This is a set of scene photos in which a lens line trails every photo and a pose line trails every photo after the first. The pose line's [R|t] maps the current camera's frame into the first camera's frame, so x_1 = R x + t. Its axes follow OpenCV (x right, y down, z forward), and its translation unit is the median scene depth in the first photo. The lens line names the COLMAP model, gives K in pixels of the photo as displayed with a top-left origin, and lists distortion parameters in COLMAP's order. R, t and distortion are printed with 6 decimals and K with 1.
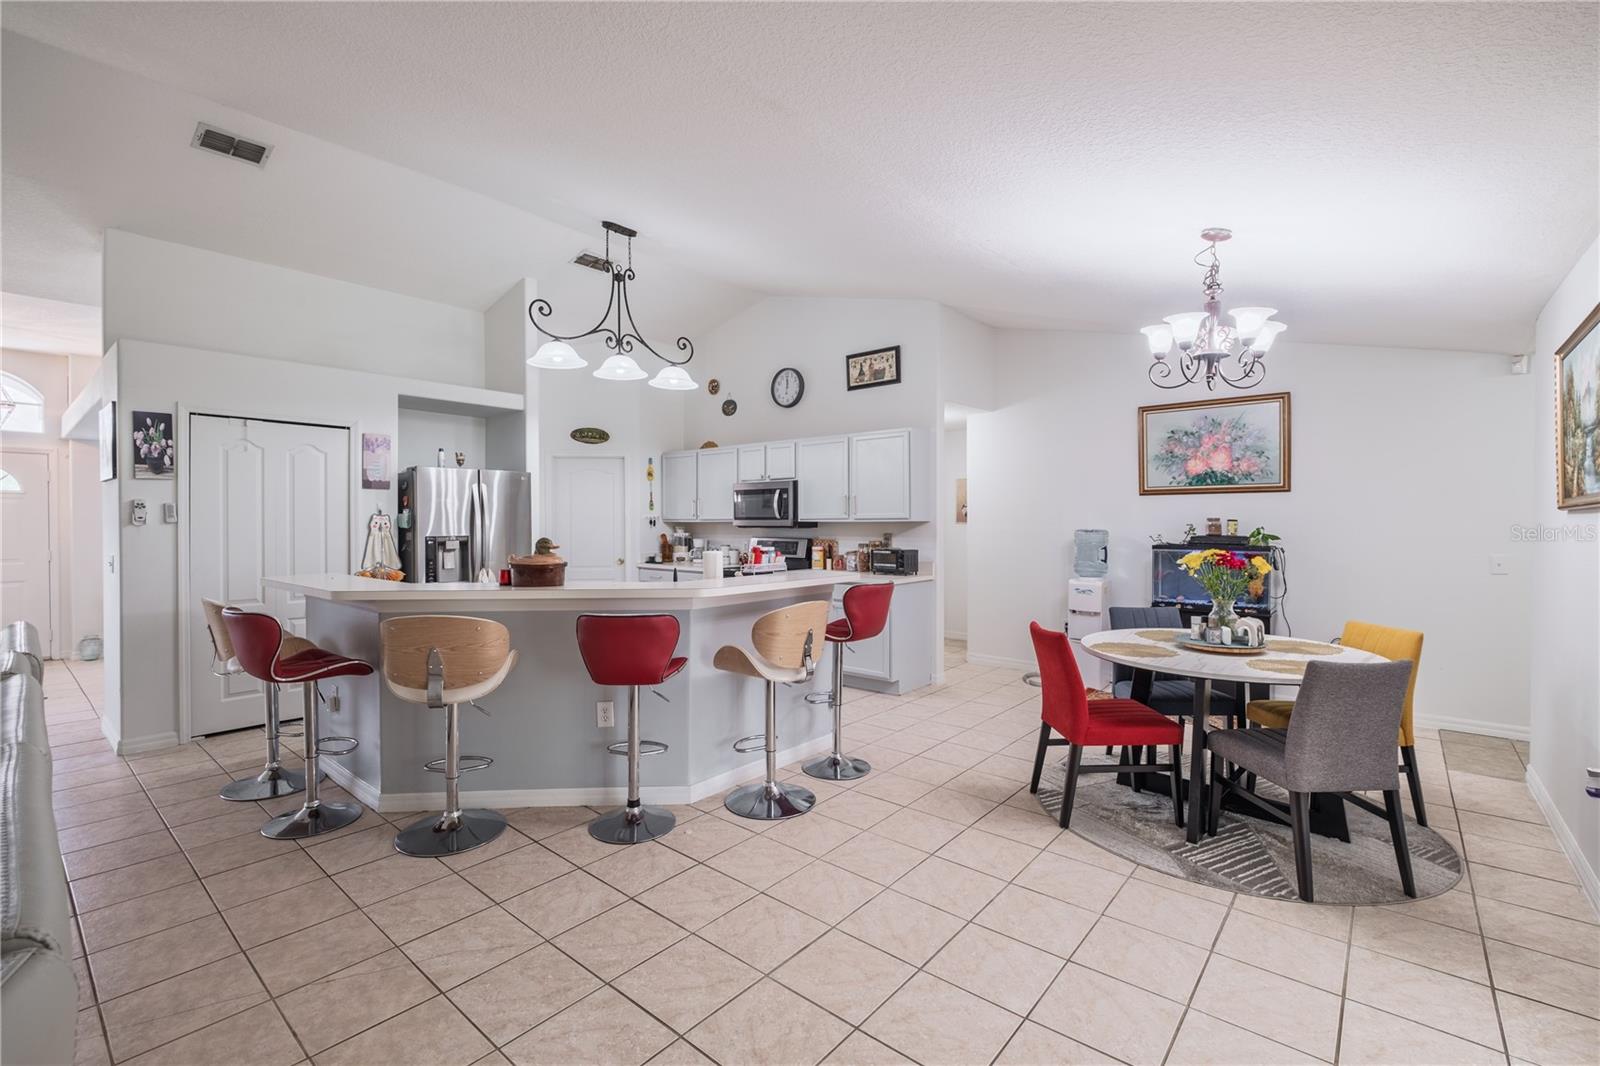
lens RADIAL K [[700.6, 0, 797.2], [0, 700.6, 533.0], [0, 0, 1]] dist [0.006334, -0.007715]
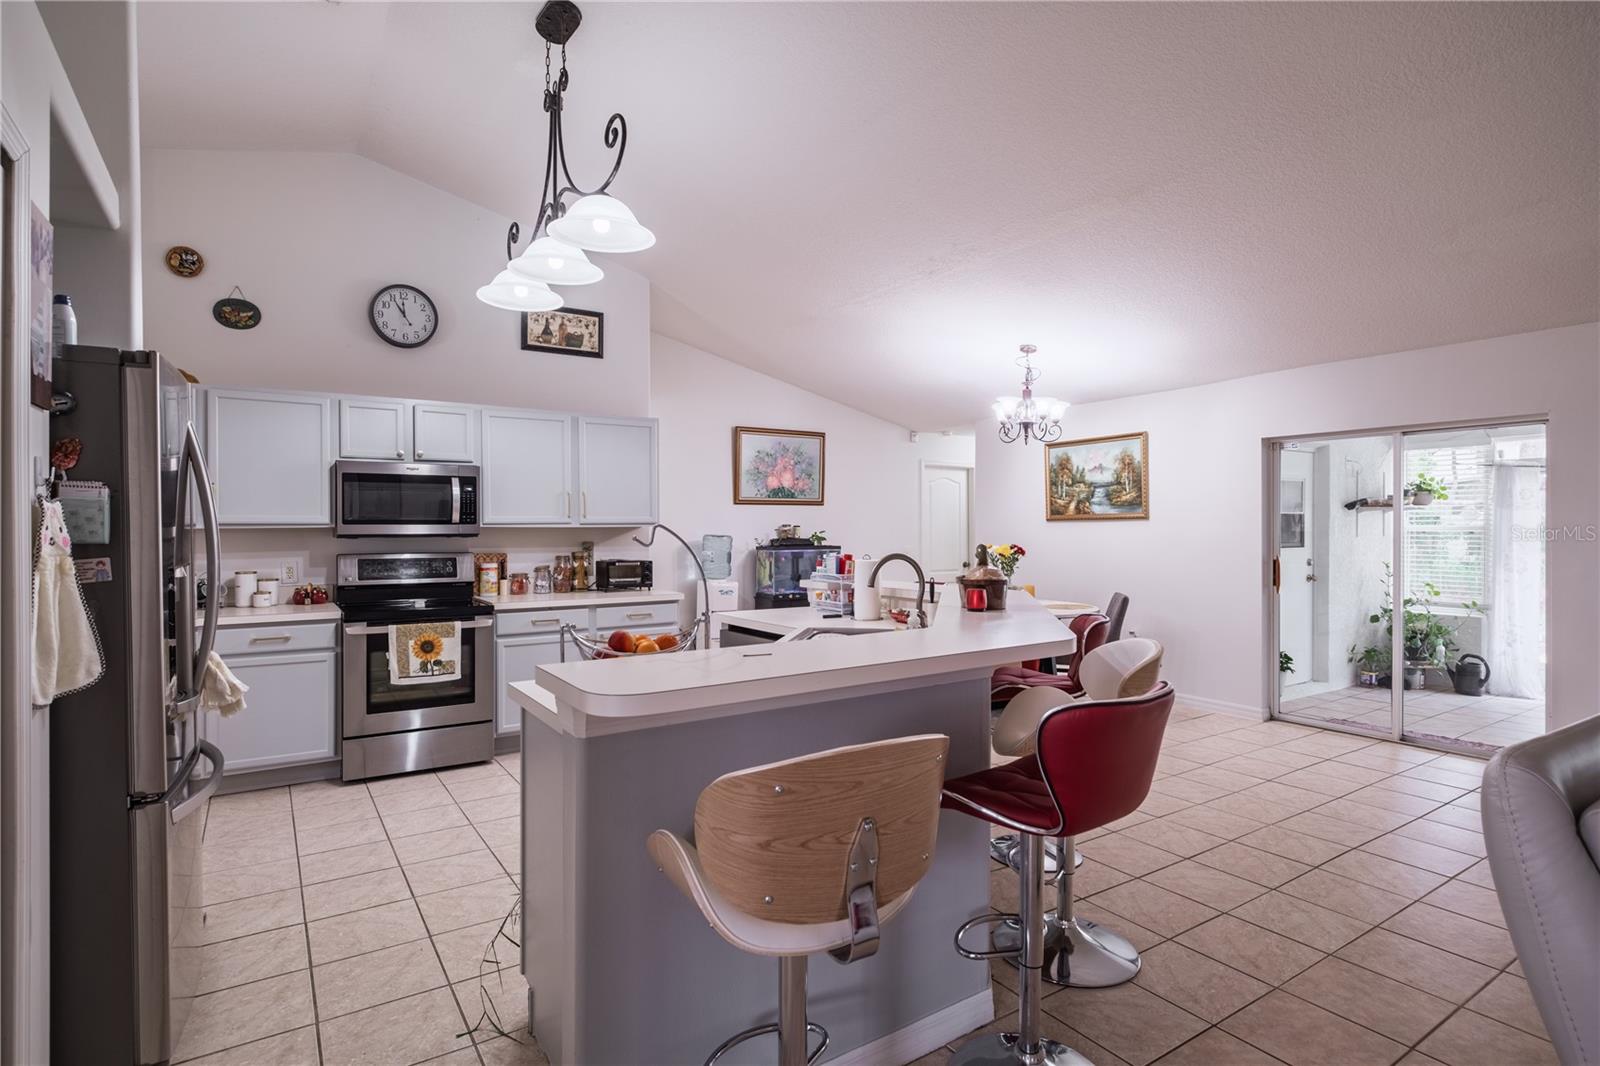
lens RADIAL K [[799.7, 0, 800.8], [0, 799.7, 531.2], [0, 0, 1]] dist [0.008191, -0.005603]
pose [[0.274061, -0.003342, 0.961707, -0.816664], [0.019442, 0.999809, -0.002066, -0.005927], [-0.961516, 0.019264, 0.274074, 0.615230]]
